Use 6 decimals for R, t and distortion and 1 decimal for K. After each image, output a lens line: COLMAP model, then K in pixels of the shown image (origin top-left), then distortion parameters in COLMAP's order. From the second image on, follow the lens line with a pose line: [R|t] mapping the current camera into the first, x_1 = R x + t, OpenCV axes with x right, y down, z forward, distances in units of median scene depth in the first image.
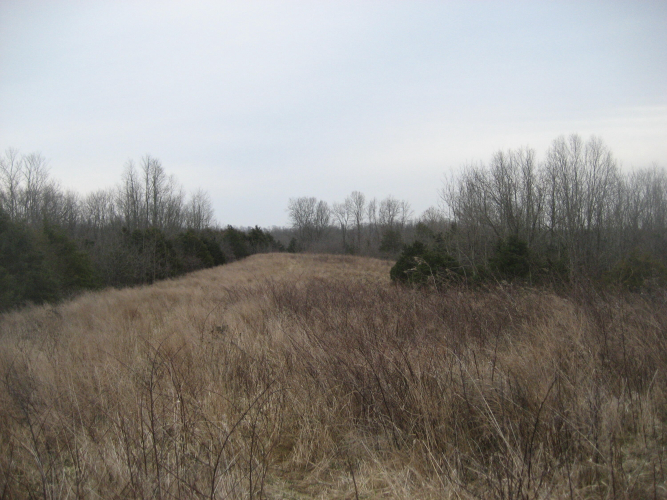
lens RADIAL K [[695.8, 0, 334.6], [0, 695.8, 262.7], [0, 0, 1]] dist [-0.158068, 0.241193]
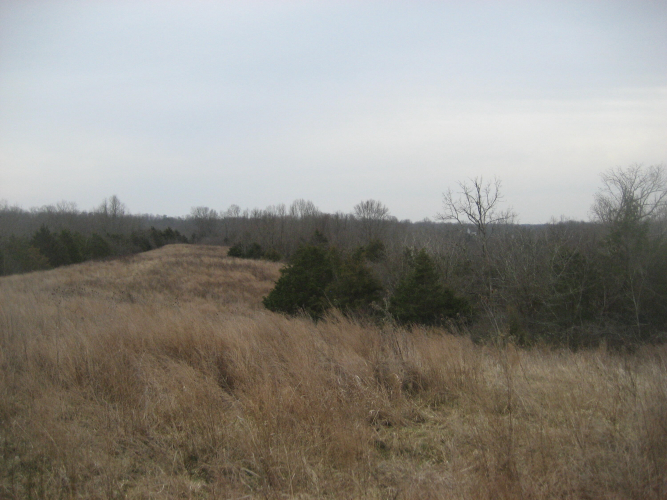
lens RADIAL K [[695.8, 0, 334.6], [0, 695.8, 262.7], [0, 0, 1]] dist [-0.158068, 0.241193]
pose [[0.992355, 0.016856, 0.122259, 0.093237], [-0.018968, 0.999690, 0.016129, -0.002543], [-0.121949, -0.018325, 0.992367, -0.786495]]
